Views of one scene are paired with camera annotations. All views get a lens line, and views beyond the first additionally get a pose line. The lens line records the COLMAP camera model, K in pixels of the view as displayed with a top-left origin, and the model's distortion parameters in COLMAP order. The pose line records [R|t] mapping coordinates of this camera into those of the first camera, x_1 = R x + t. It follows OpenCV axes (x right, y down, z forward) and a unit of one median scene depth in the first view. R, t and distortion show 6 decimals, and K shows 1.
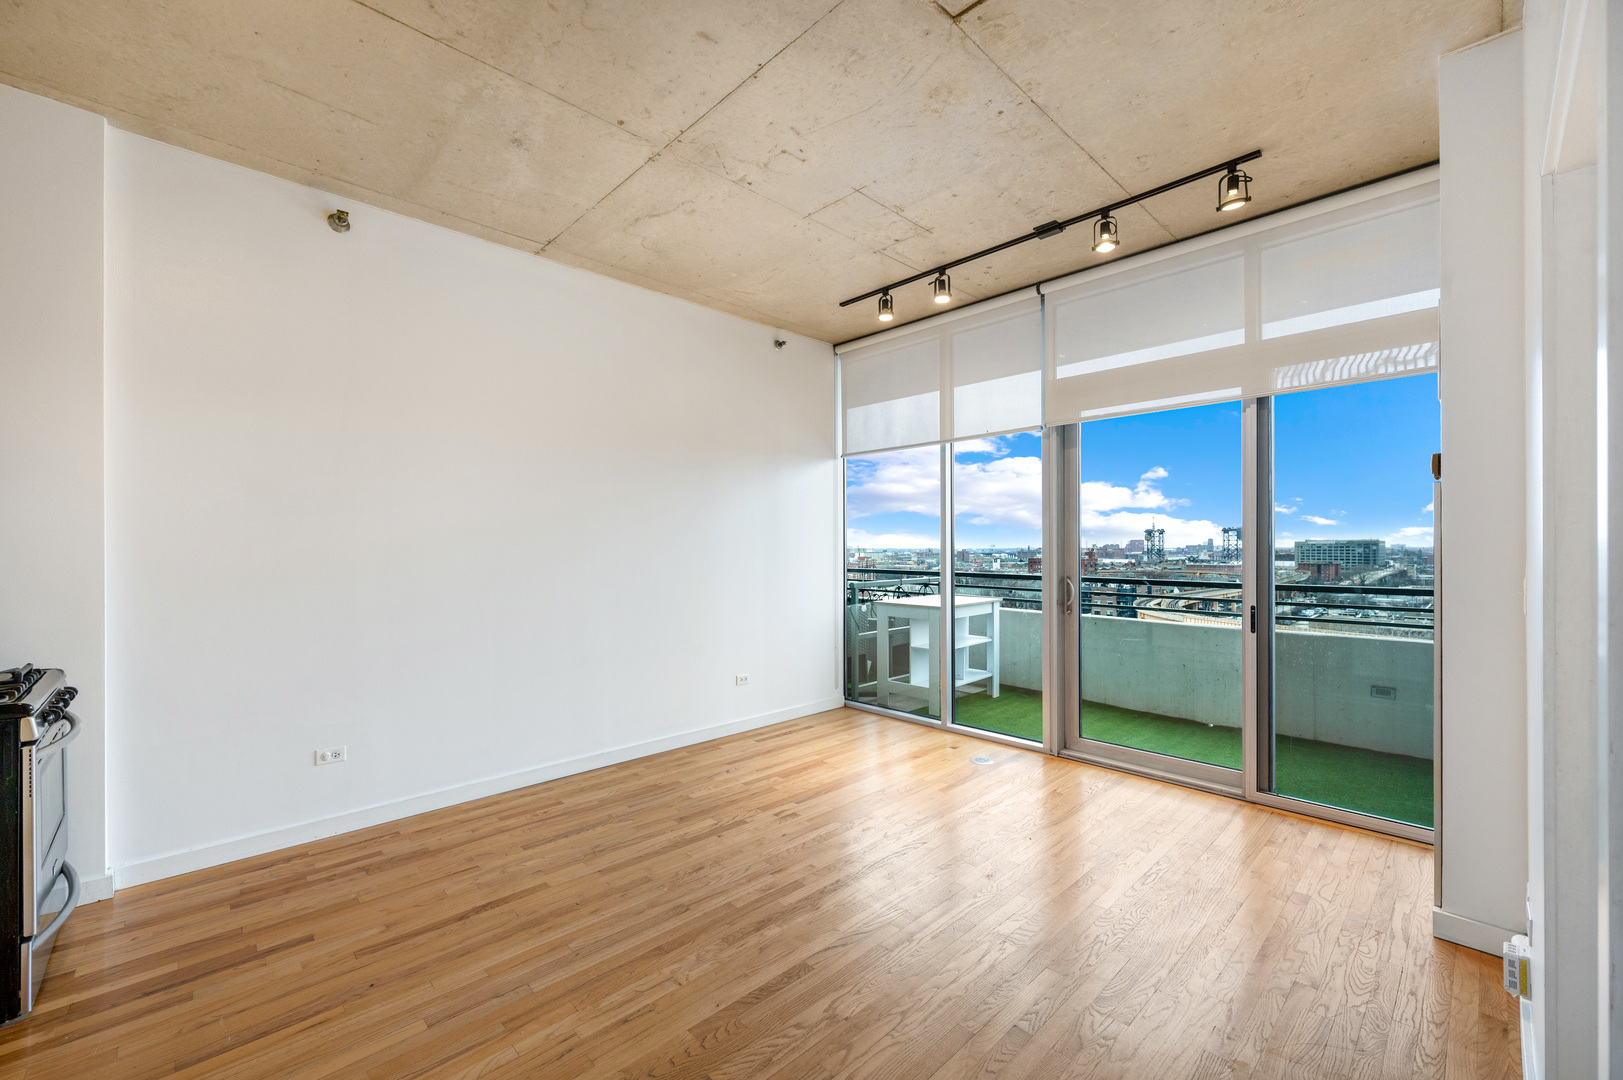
lens RADIAL K [[657.8, 0, 810.7], [0, 657.8, 542.6], [0, 0, 1]] dist [-0.000741, -0.000365]
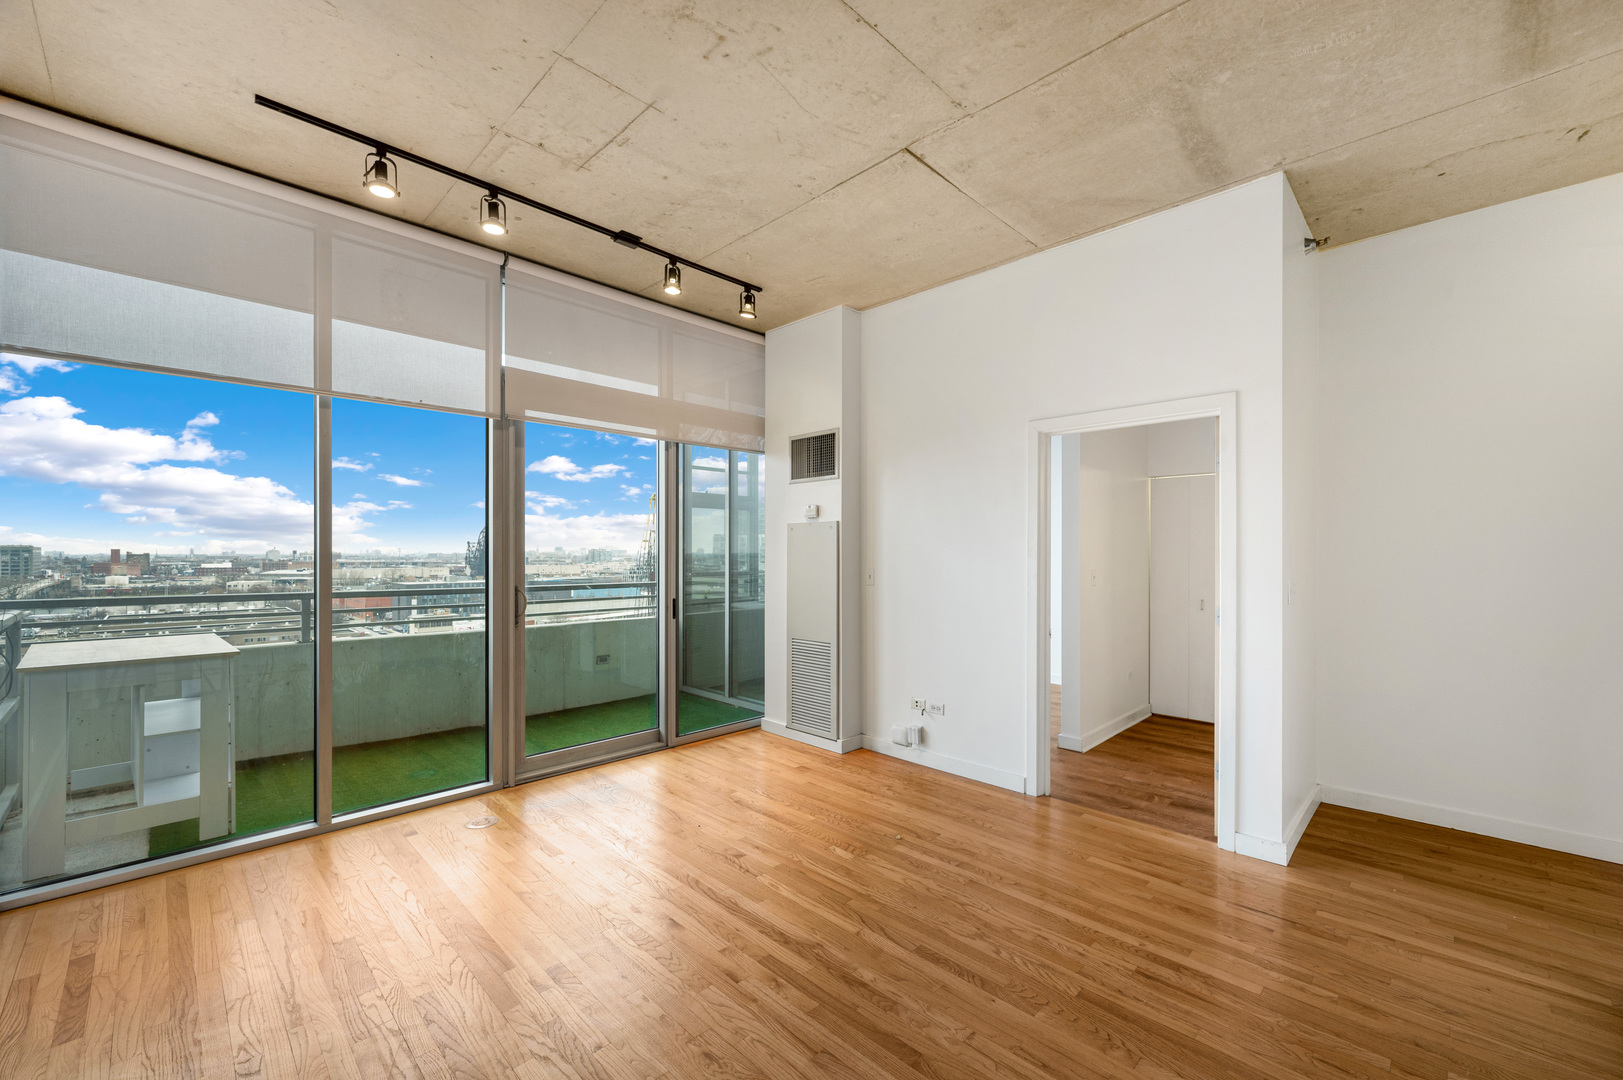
lens RADIAL K [[654.0, 0, 821.4], [0, 654.0, 551.6], [0, 0, 1]] dist [-0.001852, -0.000203]
pose [[-0.031932, 0.004644, 0.999479, -0.624829], [-0.007125, 0.999963, -0.004874, 0.005116], [-0.999465, -0.007277, -0.031898, 0.706167]]
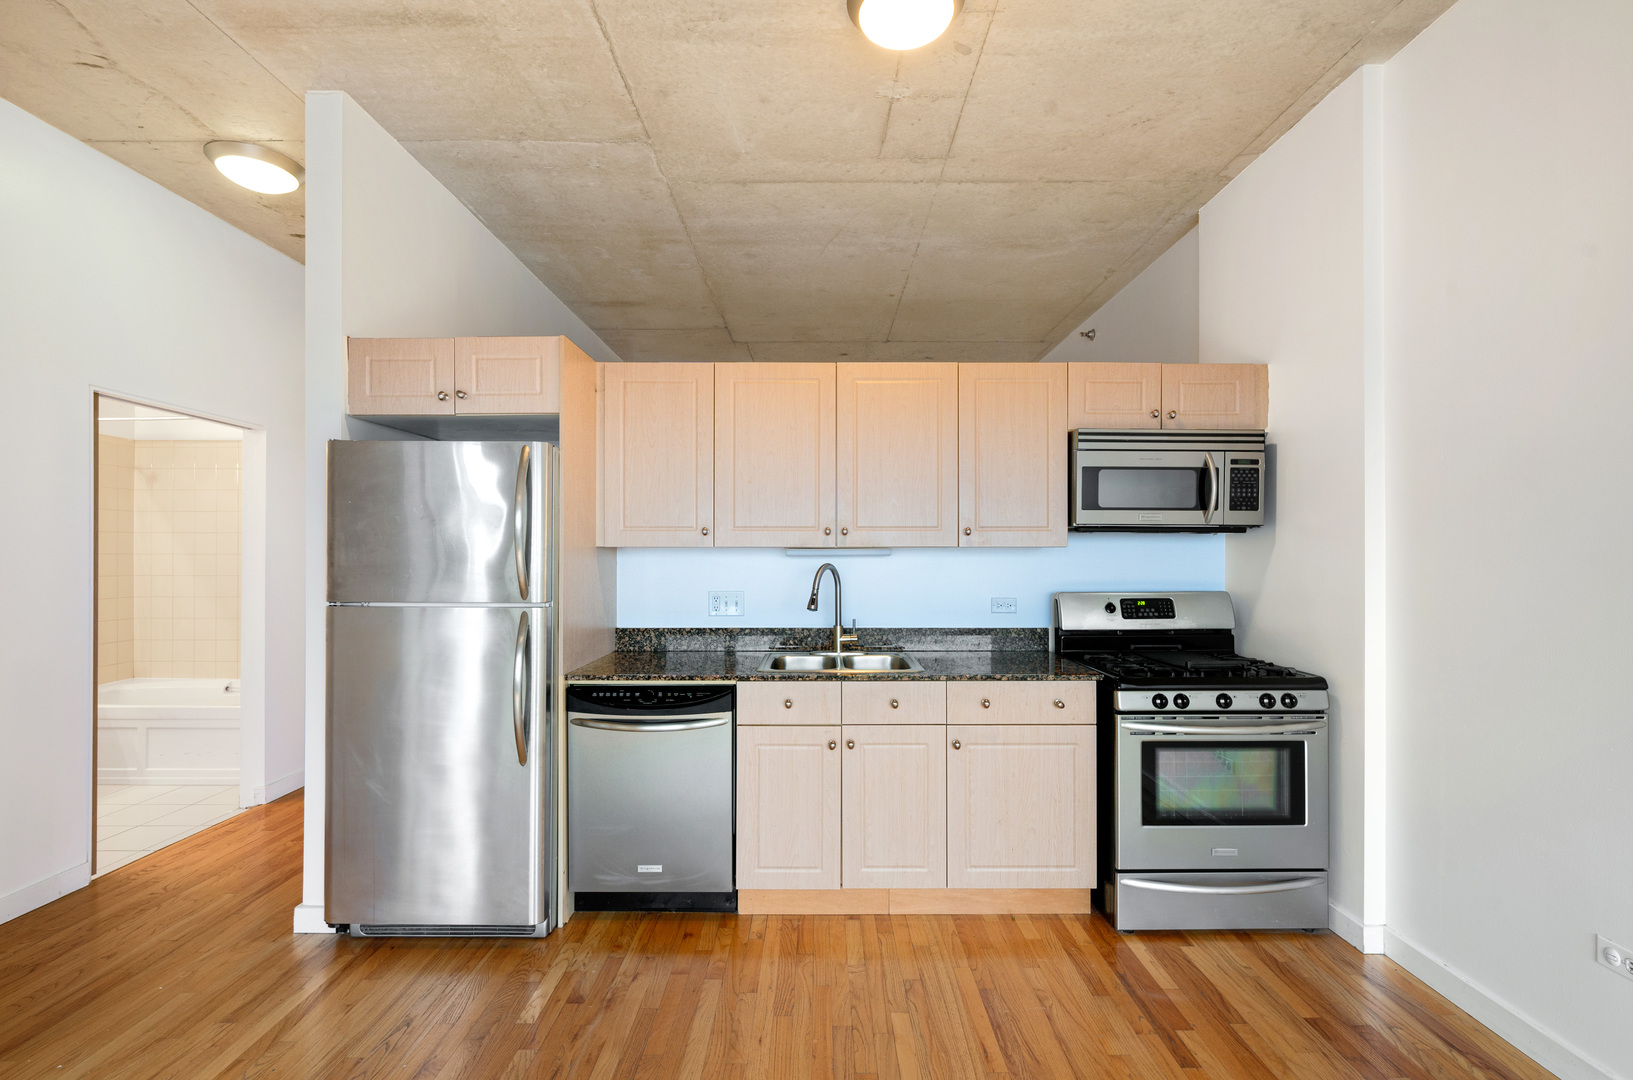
lens RADIAL K [[705.0, 0, 821.9], [0, 705.0, 551.1], [0, 0, 1]] dist [-0.000829, -0.000277]
pose [[-0.689807, 0.000254, -0.723993, 0.077669], [0.006934, 0.999956, -0.006255, 0.005341], [0.723960, -0.009335, -0.689779, 0.801576]]
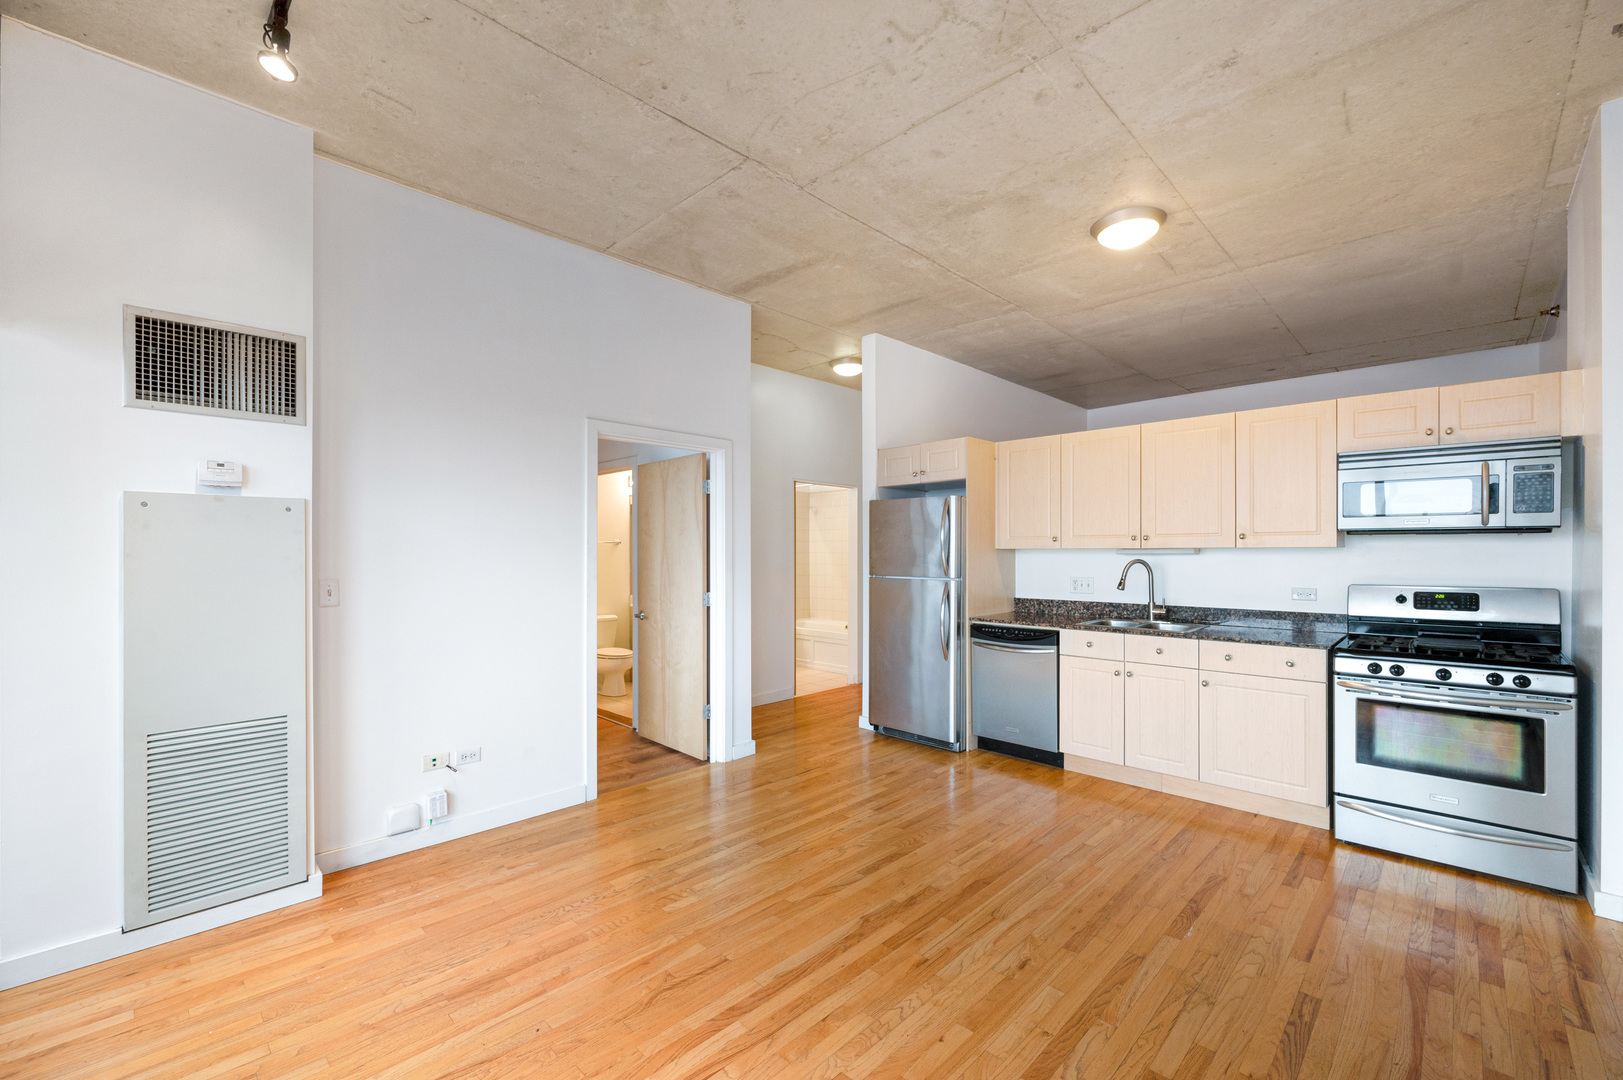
lens RADIAL K [[667.6, 0, 812.7], [0, 667.6, 550.0], [0, 0, 1]] dist [-0.000887, -0.000065]
pose [[-0.999433, 0.004616, -0.033345, 0.079527], [0.004947, 0.999939, -0.009848, 0.007188], [0.033298, -0.010007, -0.999395, 1.378151]]
